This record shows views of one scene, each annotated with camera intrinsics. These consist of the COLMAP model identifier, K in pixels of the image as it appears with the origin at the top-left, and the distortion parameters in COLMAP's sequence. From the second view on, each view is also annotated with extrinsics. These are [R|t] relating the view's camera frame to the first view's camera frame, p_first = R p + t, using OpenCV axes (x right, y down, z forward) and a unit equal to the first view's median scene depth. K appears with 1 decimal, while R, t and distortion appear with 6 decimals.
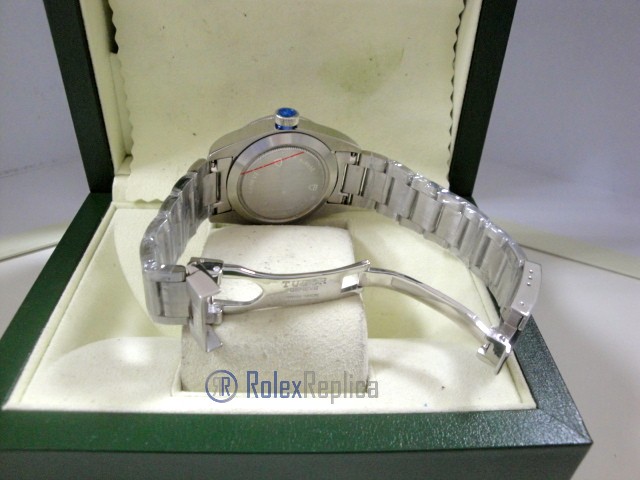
lens RADIAL K [[533.5, 0, 321.8], [0, 533.5, 236.9], [0, 0, 1]] dist [-0.155593, 0.101314]
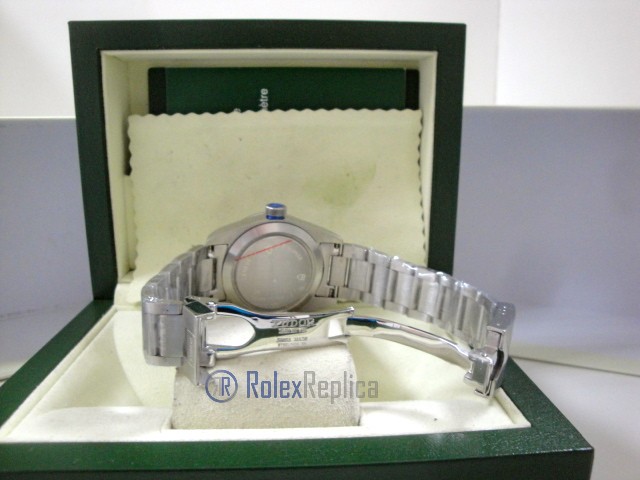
lens RADIAL K [[533.5, 0, 321.1], [0, 533.5, 233.1], [0, 0, 1]] dist [-0.155593, 0.101314]
pose [[0.999089, -0.038754, 0.017893, 0.008803], [0.042673, 0.916935, -0.396749, 0.273270], [-0.001031, 0.397151, 0.917753, -0.037048]]
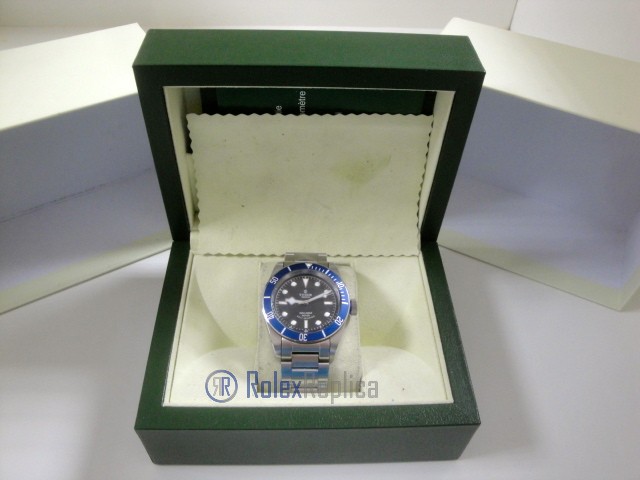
lens RADIAL K [[533.5, 0, 318.3], [0, 533.5, 237.4], [0, 0, 1]] dist [-0.155593, 0.101314]
pose [[0.999995, 0.003141, -0.000370, -0.047287], [-0.003022, 0.983458, 0.181112, -0.432060], [0.000933, -0.181110, 0.983462, -0.530542]]
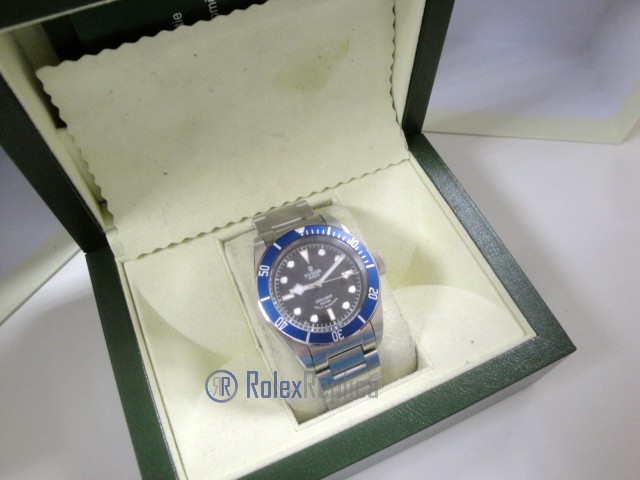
lens RADIAL K [[533.5, 0, 322.4], [0, 533.5, 233.9], [0, 0, 1]] dist [-0.155593, 0.101314]
pose [[0.923665, -0.343766, 0.169314, -0.212141], [0.250101, 0.875567, 0.413318, -0.498239], [-0.290331, -0.339422, 0.894707, -0.021611]]
